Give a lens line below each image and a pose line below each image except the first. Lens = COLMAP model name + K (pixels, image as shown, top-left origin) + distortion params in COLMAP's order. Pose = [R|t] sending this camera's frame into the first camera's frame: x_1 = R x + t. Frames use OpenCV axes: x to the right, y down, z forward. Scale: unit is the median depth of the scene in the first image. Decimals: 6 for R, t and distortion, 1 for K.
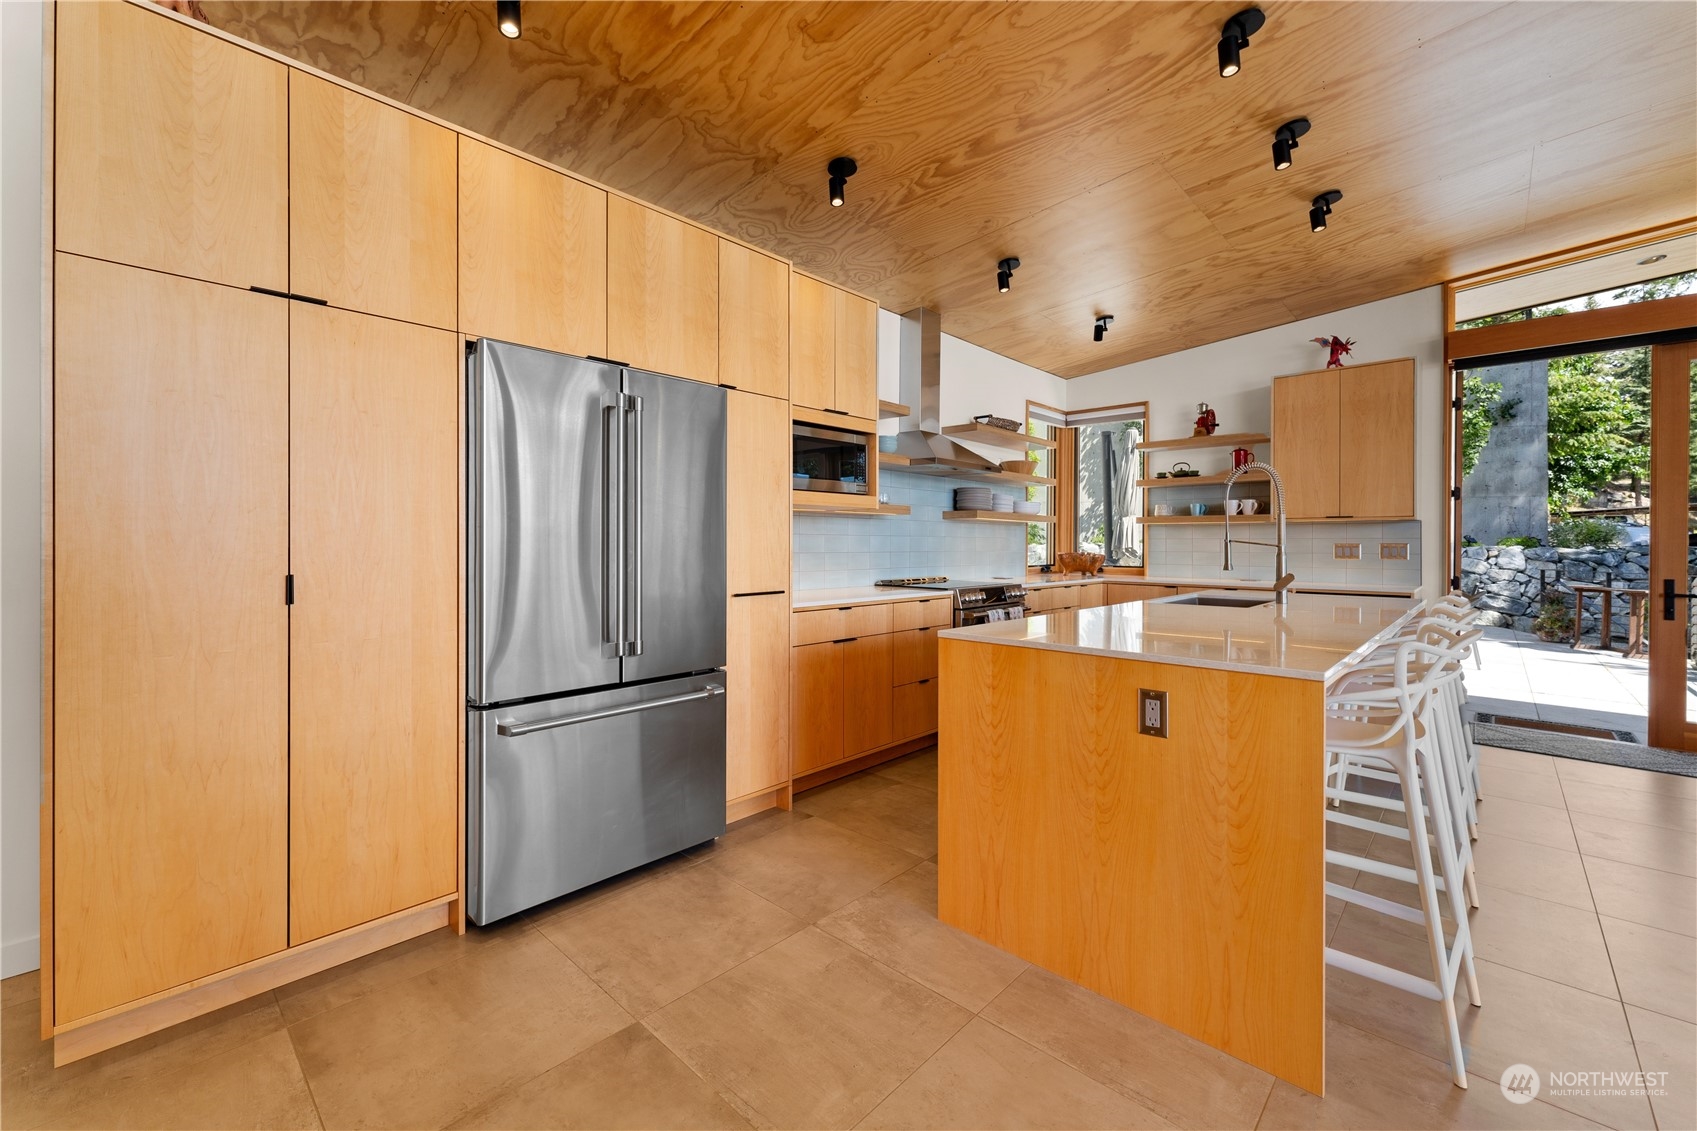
lens RADIAL K [[692.1, 0, 847.3], [0, 692.1, 544.2], [0, 0, 1]] dist [0.002317, 0.000242]
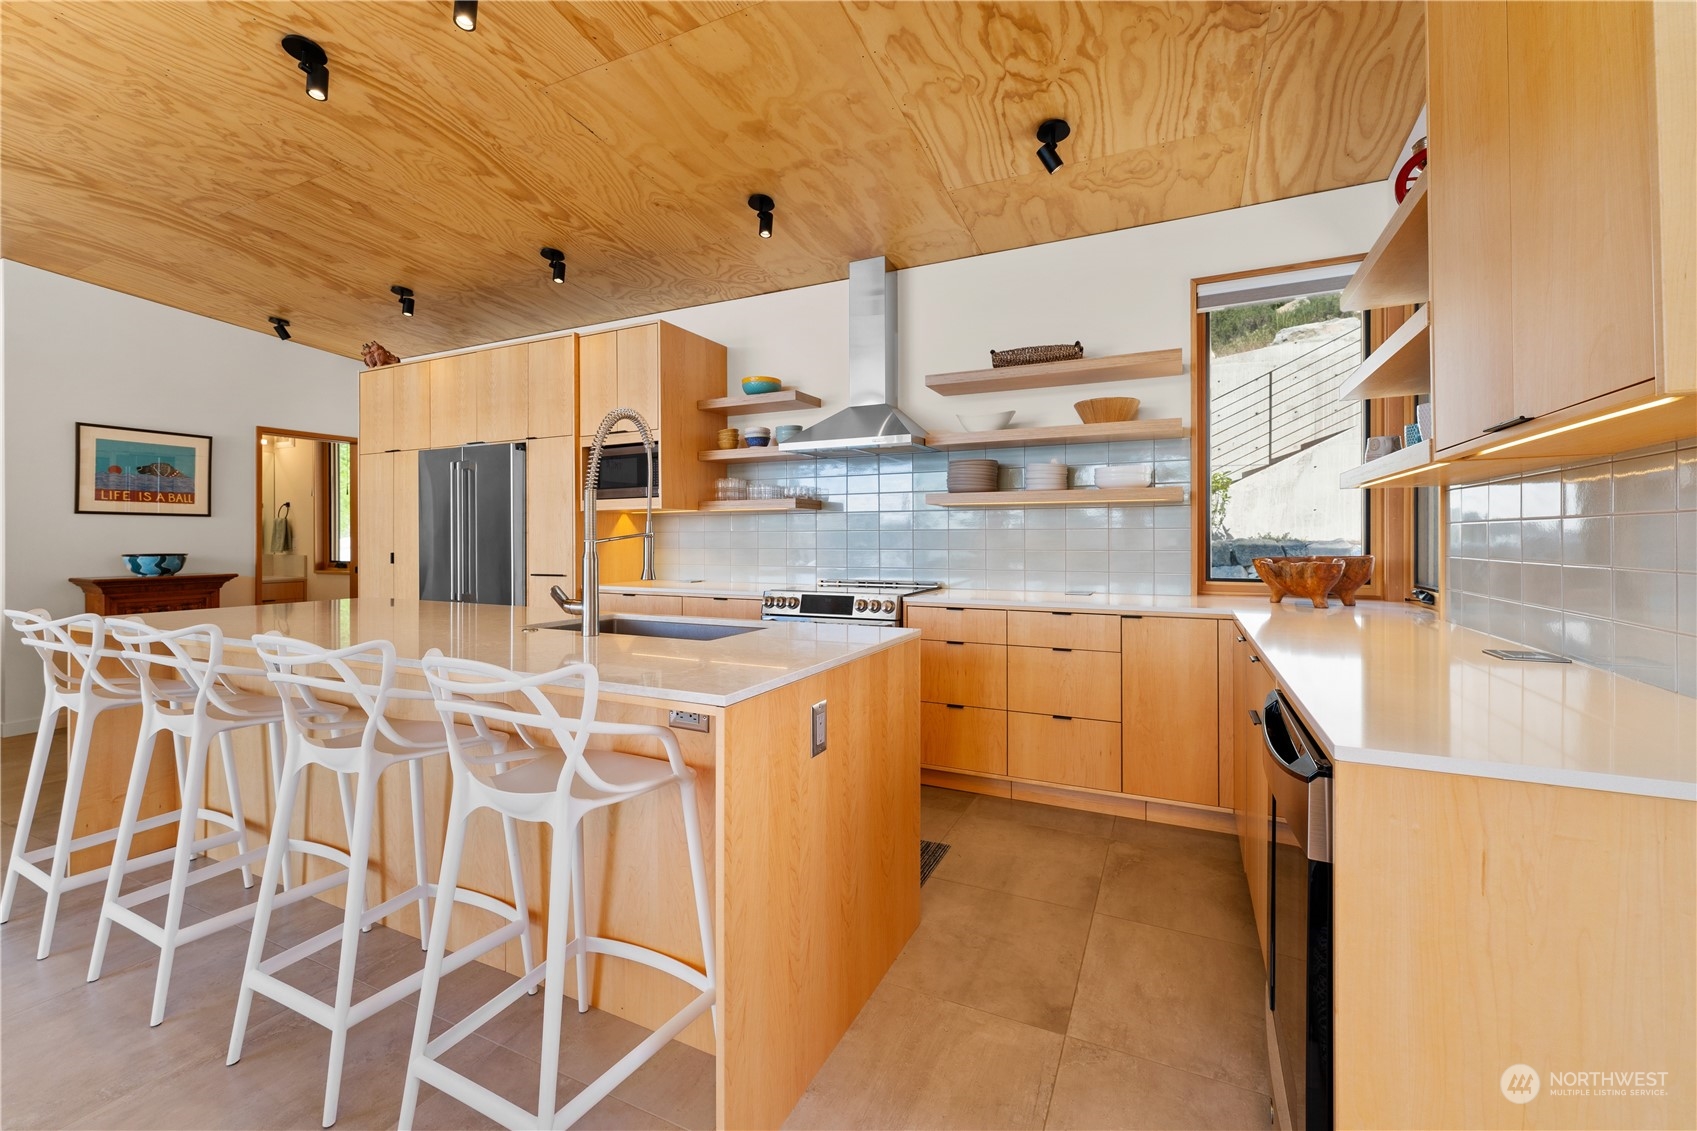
lens RADIAL K [[692.1, 0, 847.3], [0, 692.1, 544.2], [0, 0, 1]] dist [0.002317, 0.000242]
pose [[0.300449, 0.005590, -0.953781, 1.579193], [0.002909, 0.999973, 0.006777, -0.001006], [0.953793, -0.004810, 0.300425, 1.265131]]
